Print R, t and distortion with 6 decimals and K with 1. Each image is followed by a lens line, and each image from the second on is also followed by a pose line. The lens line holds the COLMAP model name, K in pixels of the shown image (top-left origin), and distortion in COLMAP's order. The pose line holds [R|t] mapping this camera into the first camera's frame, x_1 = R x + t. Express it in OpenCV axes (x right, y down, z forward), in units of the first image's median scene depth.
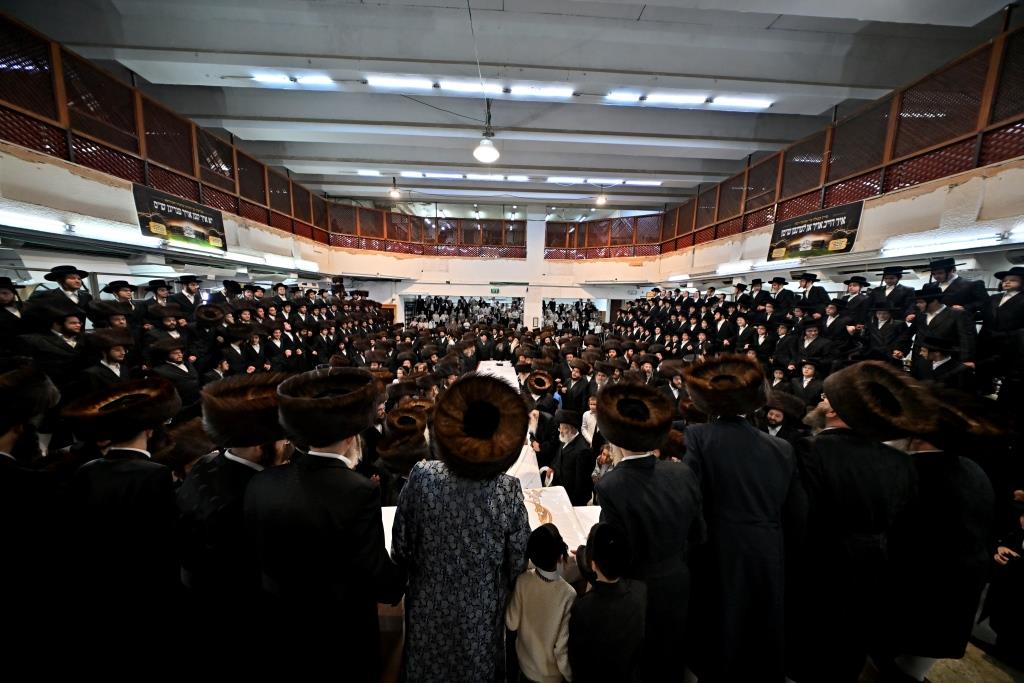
lens RADIAL K [[317.2, 0, 511.6], [0, 317.2, 341.6], [0, 0, 1]] dist [-0.001438, 0.001360]
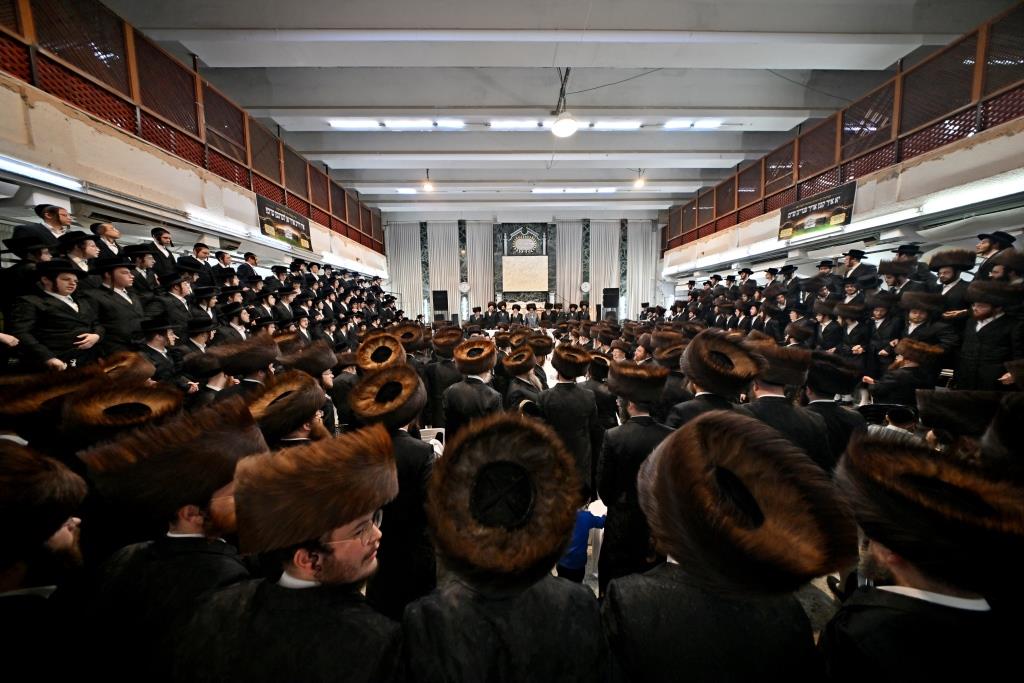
lens RADIAL K [[317.2, 0, 513.6], [0, 317.2, 341.7], [0, 0, 1]] dist [-0.001438, 0.001360]
pose [[-0.999645, -0.006996, 0.025699, 0.053579], [-0.001180, 0.975573, 0.219671, -0.188484], [-0.026608, 0.219563, -0.975235, 2.444979]]
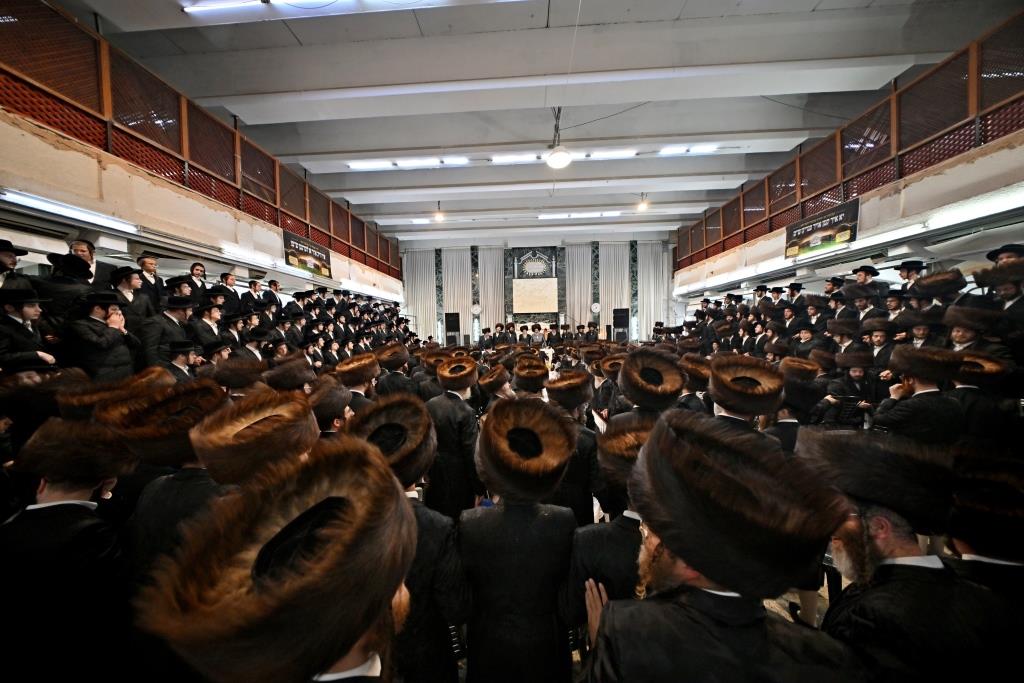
lens RADIAL K [[317.2, 0, 509.6], [0, 317.2, 343.9], [0, 0, 1]] dist [-0.001438, 0.001360]
pose [[-0.994827, -0.002055, 0.101559, -0.029436], [0.014257, 0.987074, 0.159633, -0.190514], [-0.100575, 0.160255, -0.981938, 2.478686]]
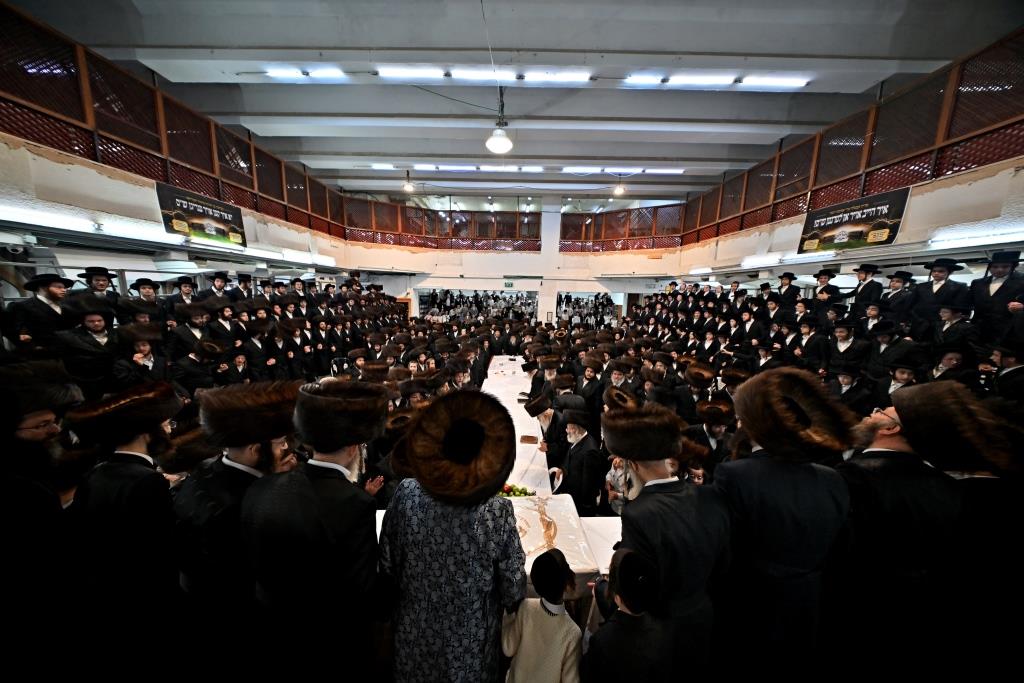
lens RADIAL K [[317.2, 0, 510.5], [0, 317.2, 343.0], [0, 0, 1]] dist [-0.001438, 0.001360]
pose [[0.998601, 0.008930, -0.052117, 0.013551], [-0.007517, 0.999601, 0.027245, -0.011980], [0.052339, -0.026815, 0.998269, 0.016295]]
